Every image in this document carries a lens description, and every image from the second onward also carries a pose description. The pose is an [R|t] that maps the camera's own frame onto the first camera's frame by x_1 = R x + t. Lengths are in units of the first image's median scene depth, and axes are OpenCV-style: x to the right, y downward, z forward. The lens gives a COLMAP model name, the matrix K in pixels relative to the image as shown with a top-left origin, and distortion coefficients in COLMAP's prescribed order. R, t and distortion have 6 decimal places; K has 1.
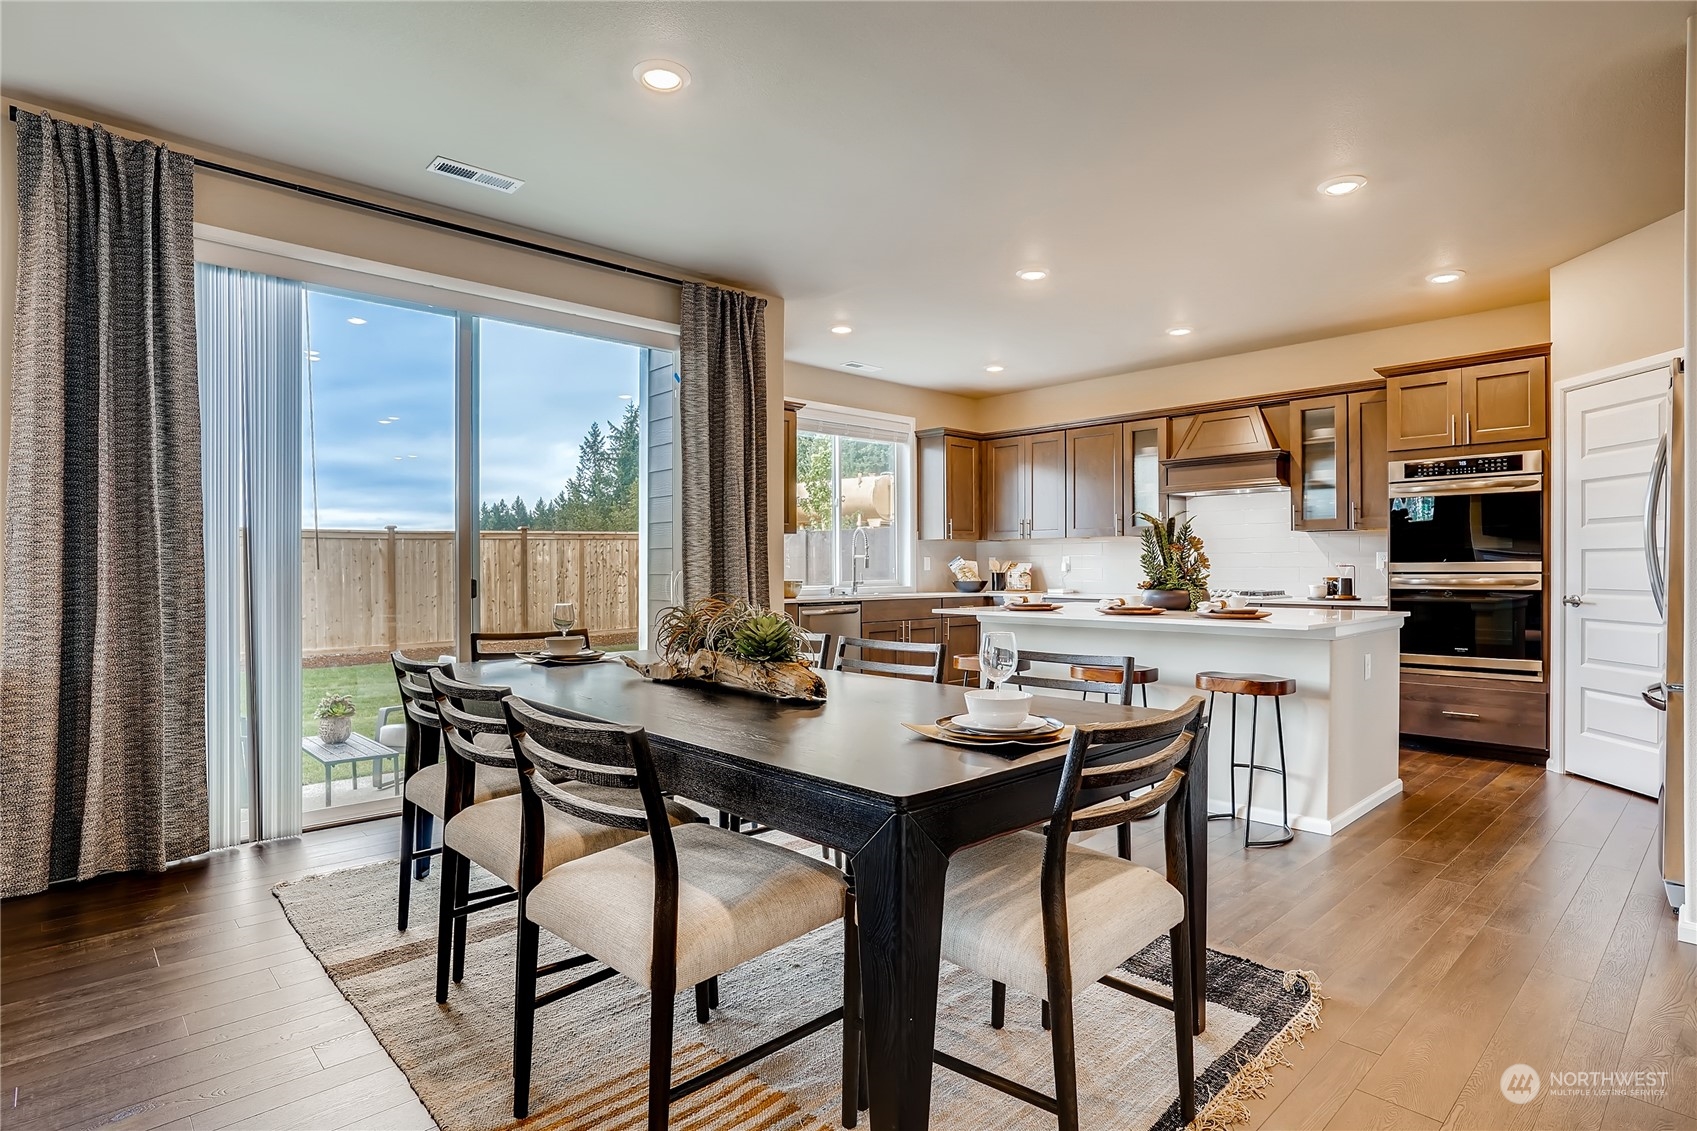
lens RADIAL K [[881.1, 0, 848.0], [0, 881.1, 574.4], [0, 0, 1]] dist [-0.043740, 0.020828]
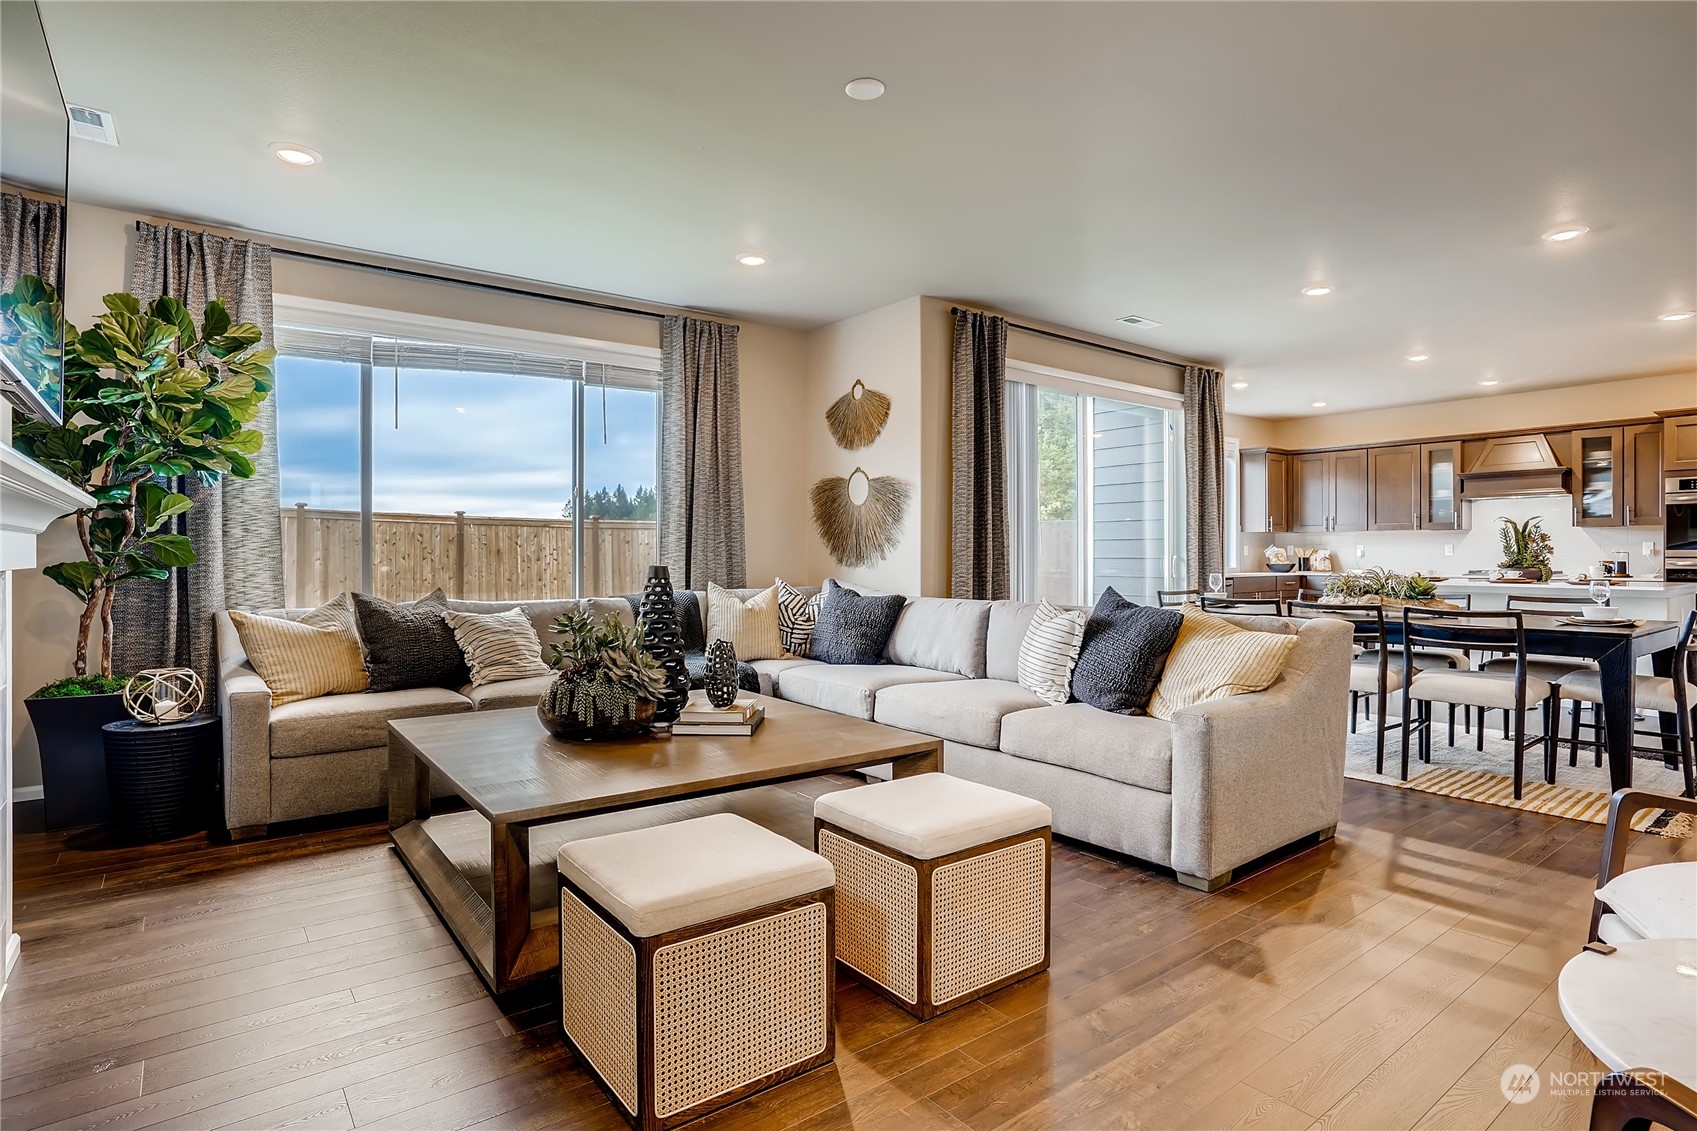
lens RADIAL K [[881.1, 0, 845.2], [0, 881.1, 559.2], [0, 0, 1]] dist [-0.043740, 0.020828]
pose [[0.995559, 0.001691, -0.094129, -0.561530], [-0.001784, 0.999998, -0.000902, 0.004587], [0.094127, 0.001066, 0.995560, -0.506335]]
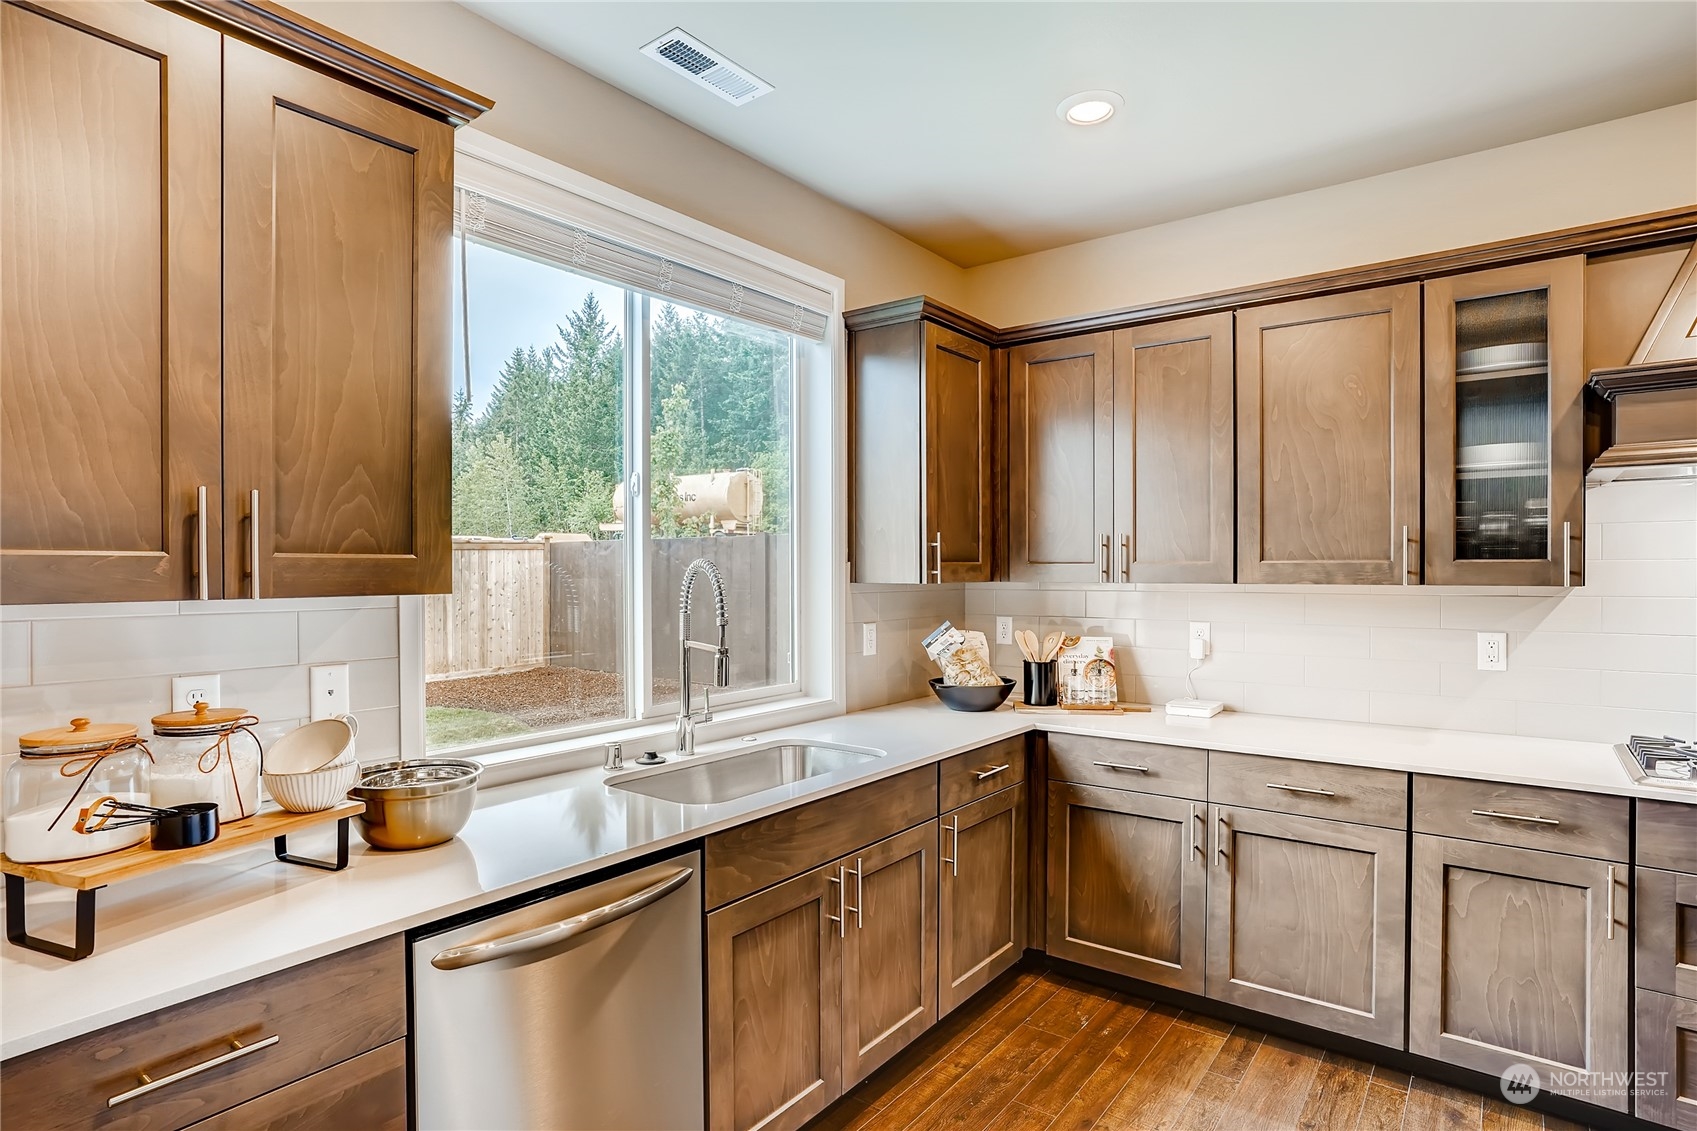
lens RADIAL K [[881.1, 0, 844.0], [0, 881.1, 580.9], [0, 0, 1]] dist [-0.043740, 0.020828]
pose [[0.987075, -0.000139, 0.160257, 0.018142], [-0.000808, 0.999983, 0.005845, -0.062503], [-0.160255, -0.005899, 0.987058, 0.887265]]
